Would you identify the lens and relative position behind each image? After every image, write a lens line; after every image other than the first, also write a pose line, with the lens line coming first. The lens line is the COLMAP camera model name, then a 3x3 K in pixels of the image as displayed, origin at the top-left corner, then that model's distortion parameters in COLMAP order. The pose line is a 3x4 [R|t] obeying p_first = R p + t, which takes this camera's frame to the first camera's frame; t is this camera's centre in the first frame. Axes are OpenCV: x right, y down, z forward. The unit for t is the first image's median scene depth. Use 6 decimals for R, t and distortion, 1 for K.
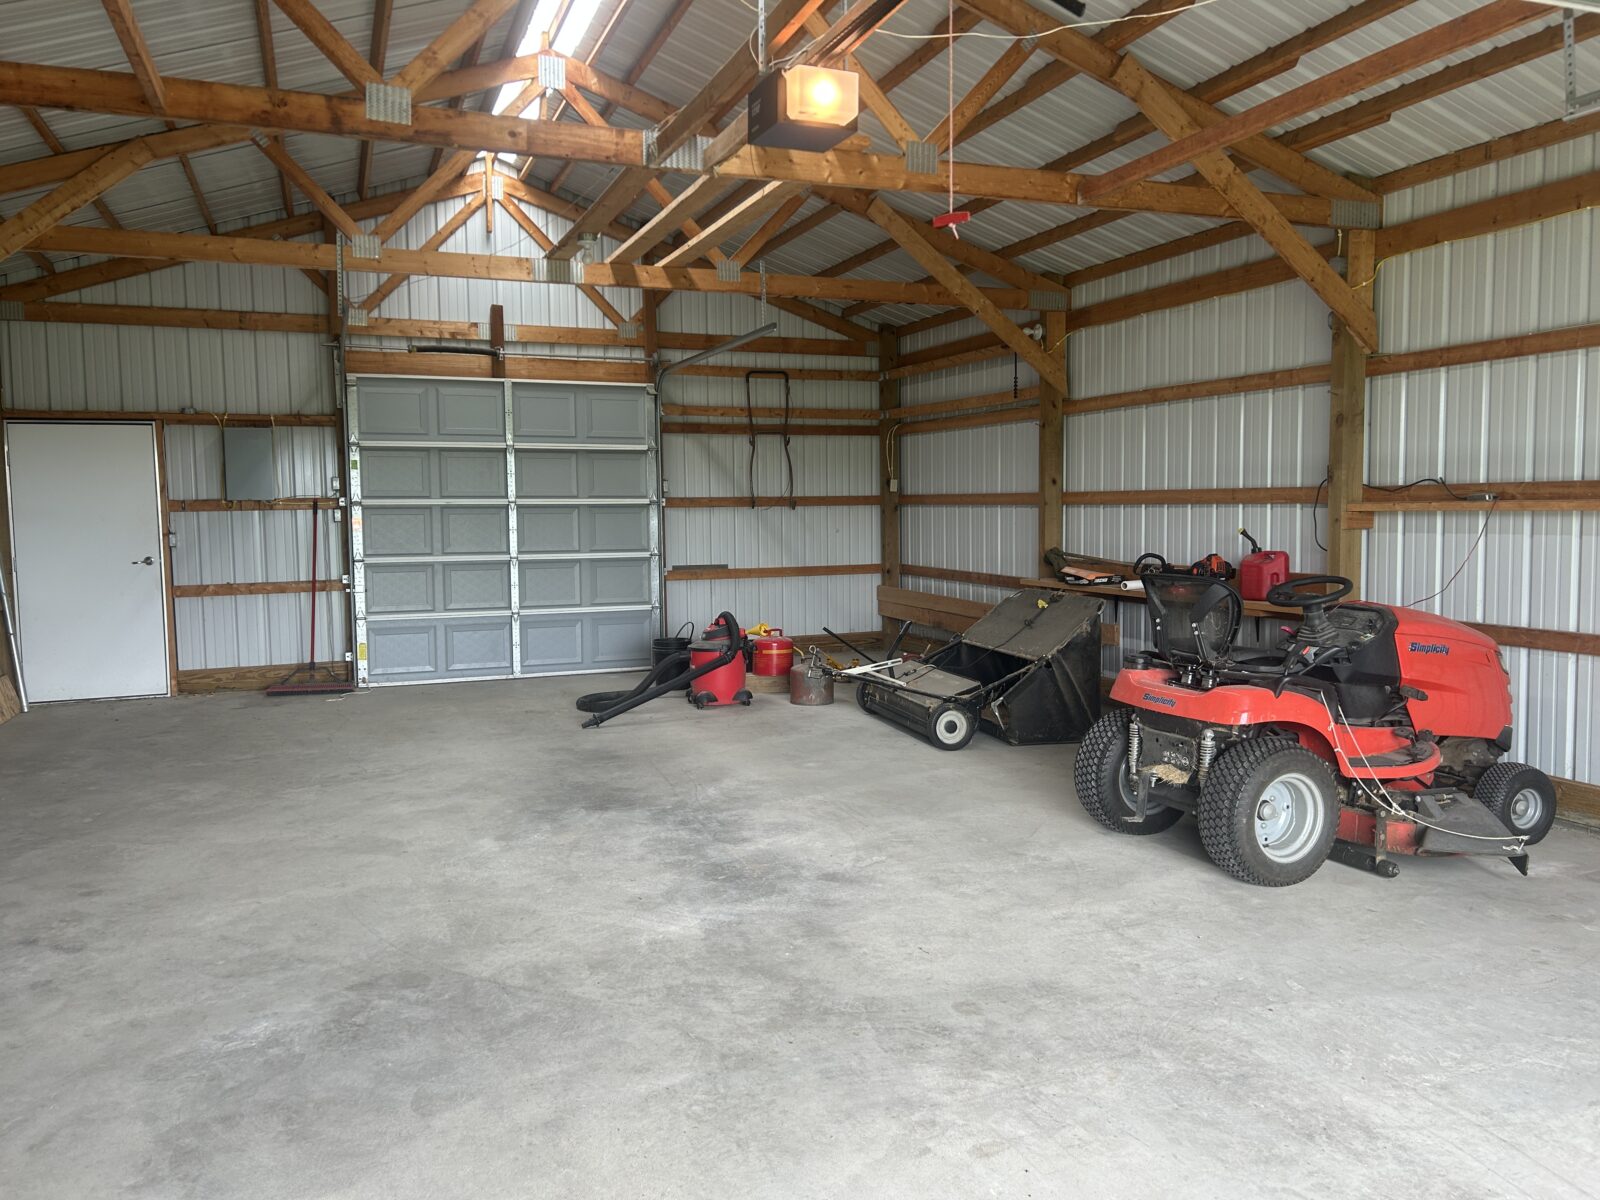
lens RADIAL K [[1206.7, 0, 798.6], [0, 1206.7, 592.6], [0, 0, 1]] dist [0.054027, -0.057626]
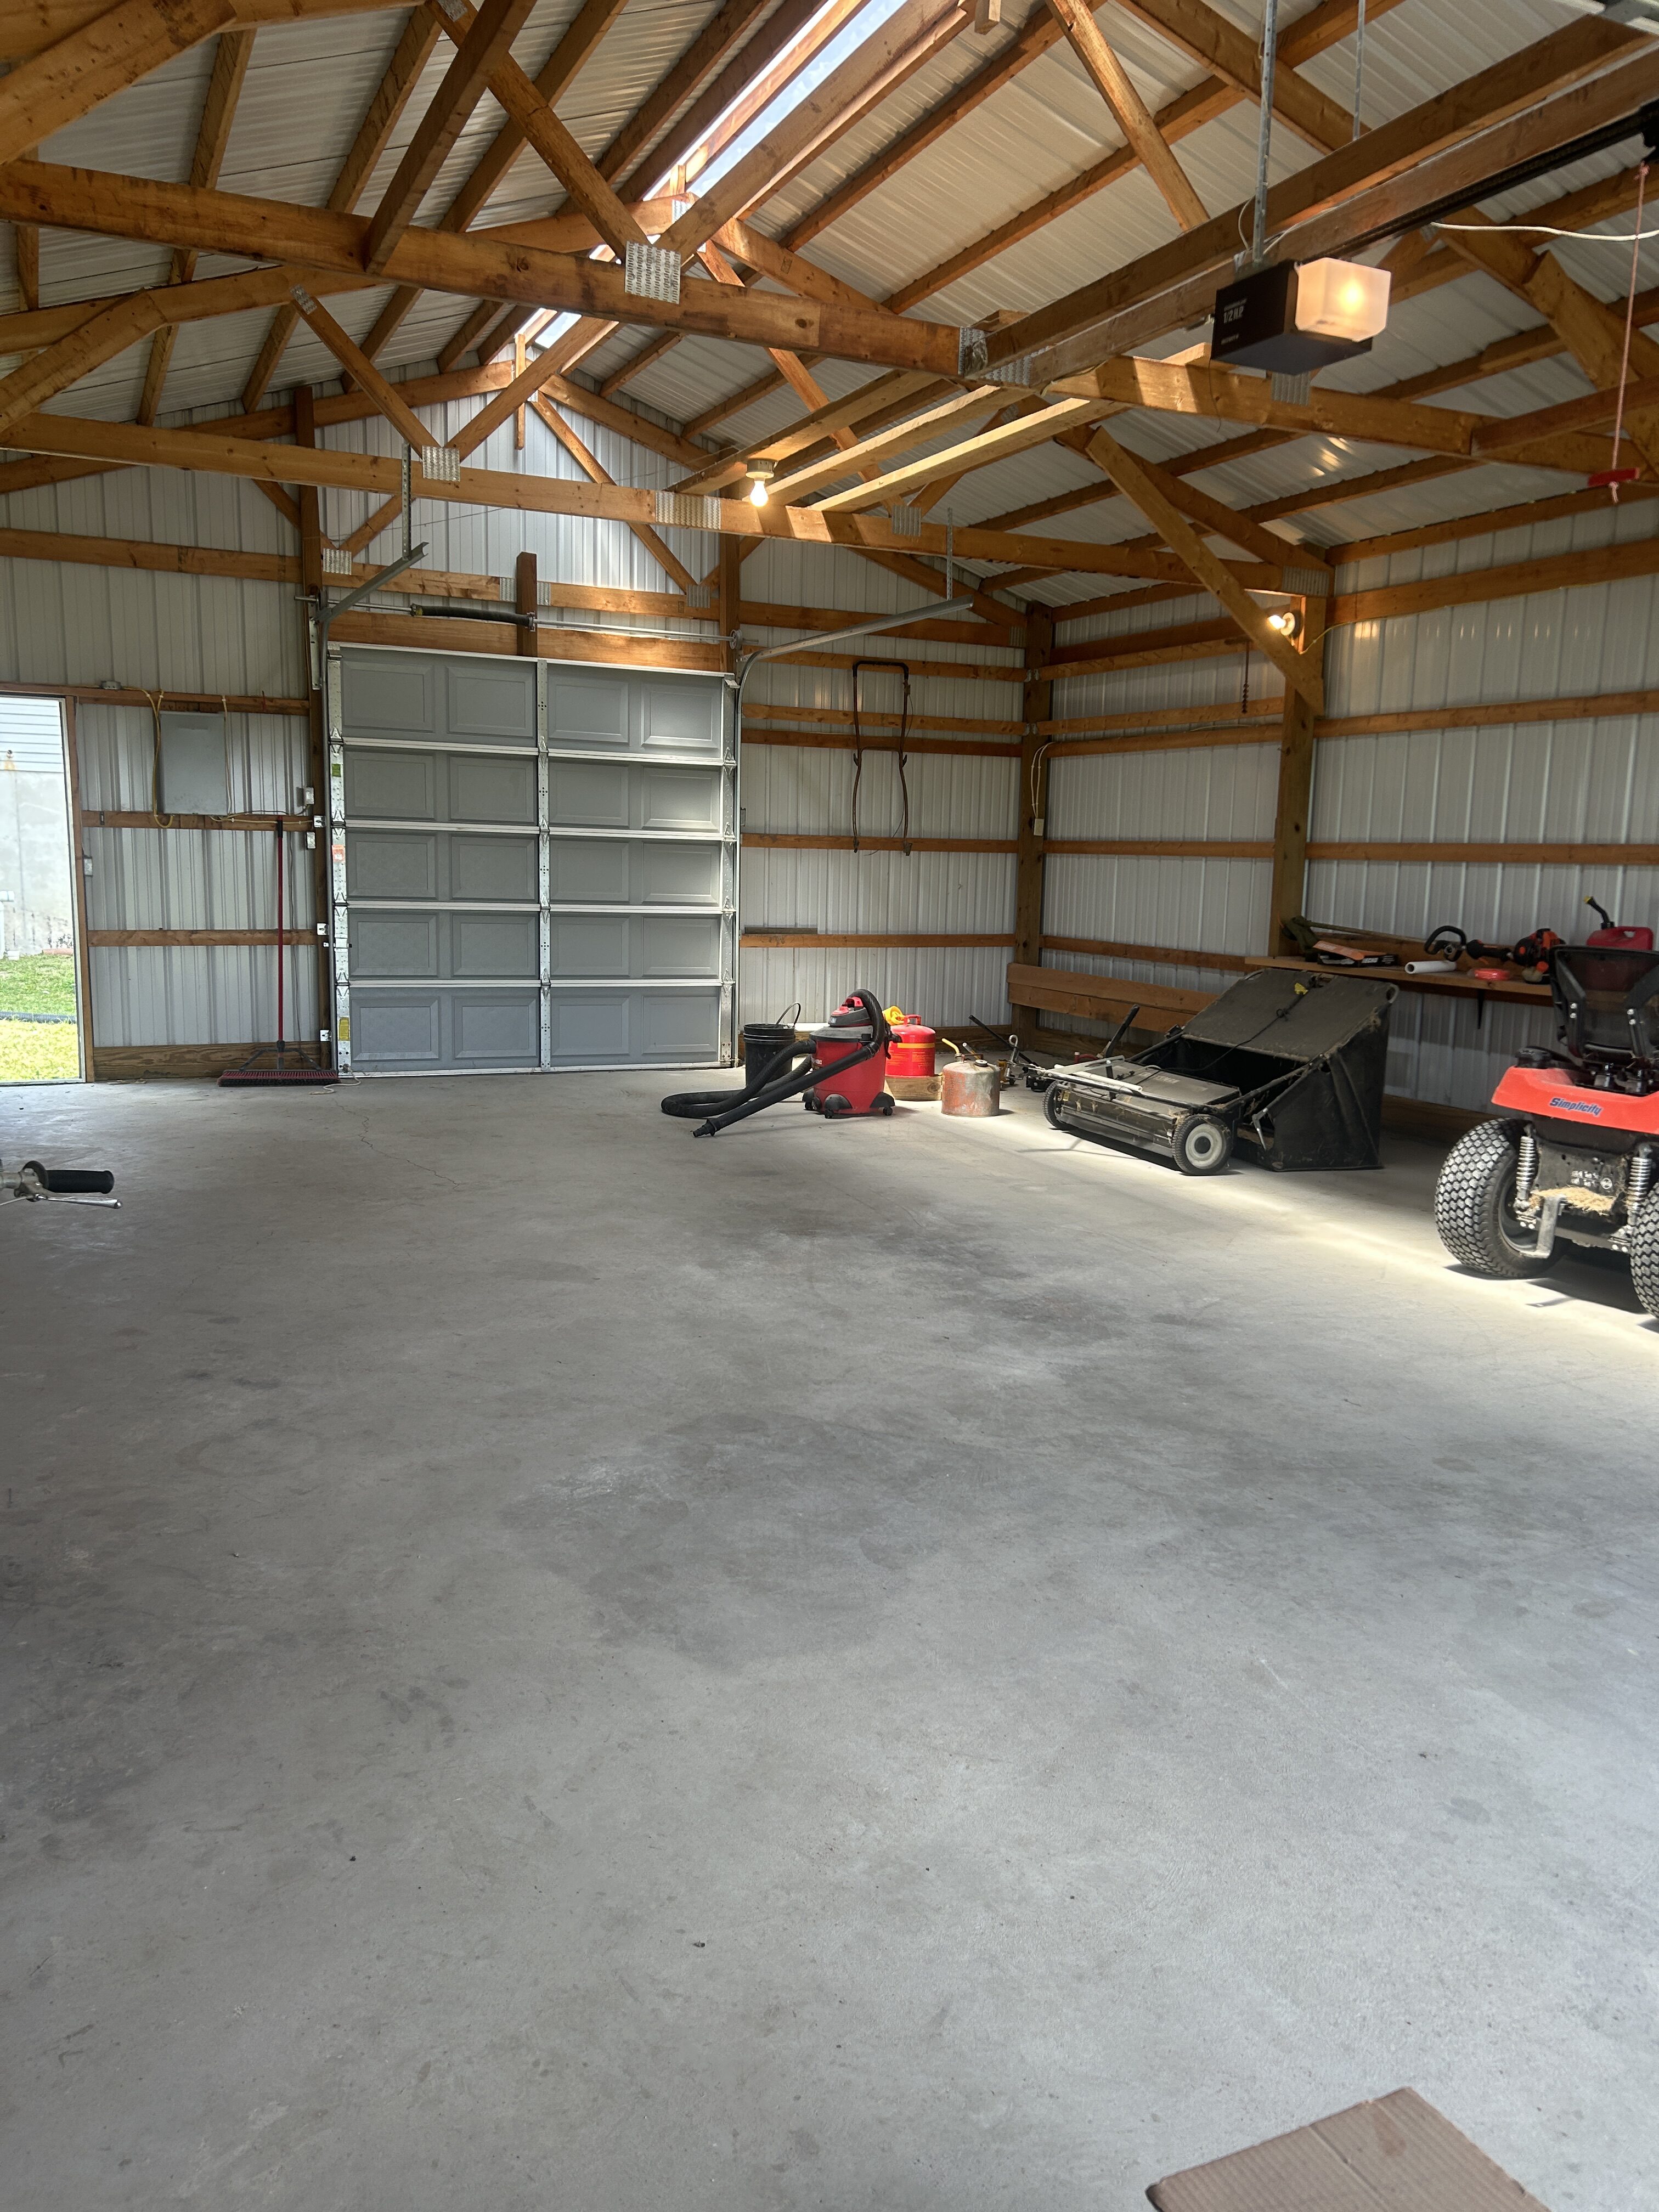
lens RADIAL K [[1668.3, 0, 822.2], [0, 1668.3, 1112.8], [0, 0, 1]] dist [0.054027, -0.057626]
pose [[0.997522, 0.024958, 0.065777, -0.170432], [-0.030084, 0.996490, 0.078123, 0.014009], [-0.063596, -0.079908, 0.994771, -0.037891]]
